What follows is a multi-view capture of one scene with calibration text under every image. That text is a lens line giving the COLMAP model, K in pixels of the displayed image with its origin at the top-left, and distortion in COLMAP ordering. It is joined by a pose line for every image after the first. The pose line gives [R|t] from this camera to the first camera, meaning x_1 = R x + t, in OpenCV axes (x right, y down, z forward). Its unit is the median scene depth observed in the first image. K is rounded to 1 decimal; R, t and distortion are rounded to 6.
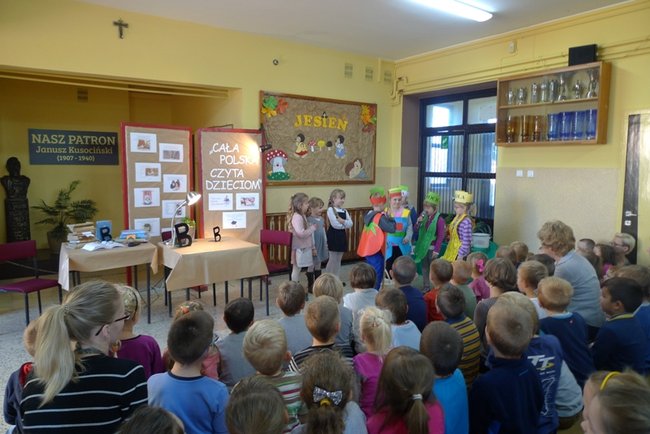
lens RADIAL K [[451.8, 0, 325.0], [0, 451.8, 217.0], [0, 0, 1]] dist [-0.026669, -0.014340]
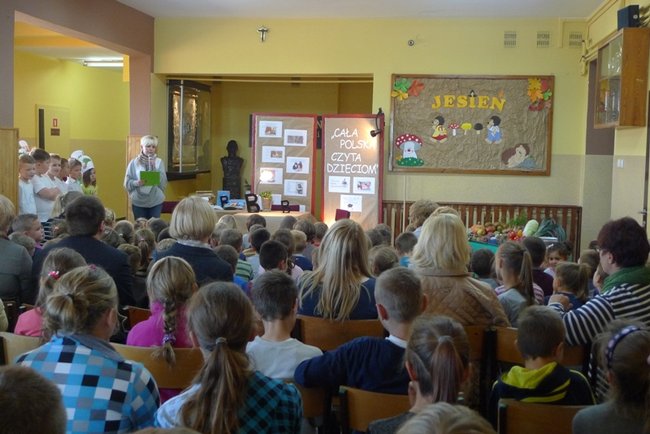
lens RADIAL K [[813.1, 0, 325.0], [0, 813.1, 217.0], [0, 0, 1]] dist [-0.019684, 0.006397]
pose [[0.720548, 0.066490, -0.690210, 1.021339], [-0.091485, 0.995806, 0.000424, 0.042528], [0.687344, 0.062839, 0.723609, -0.366909]]
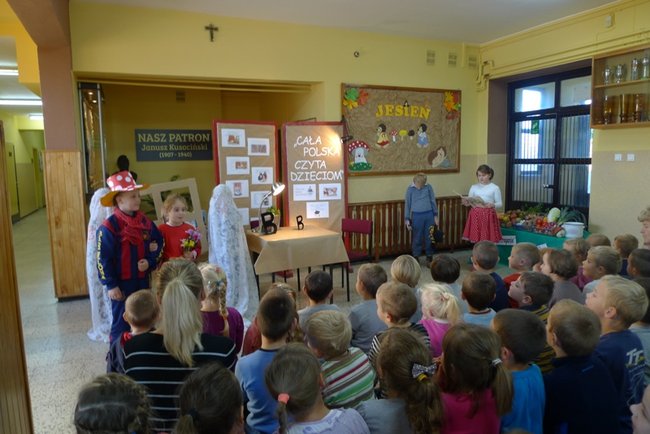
lens RADIAL K [[451.8, 0, 325.0], [0, 451.8, 217.0], [0, 0, 1]] dist [-0.026669, -0.014340]
pose [[0.981575, -0.003476, -0.191047, 0.014126], [0.006803, 0.999836, 0.016761, 0.005966], [0.190958, -0.017752, 0.981438, -0.016827]]
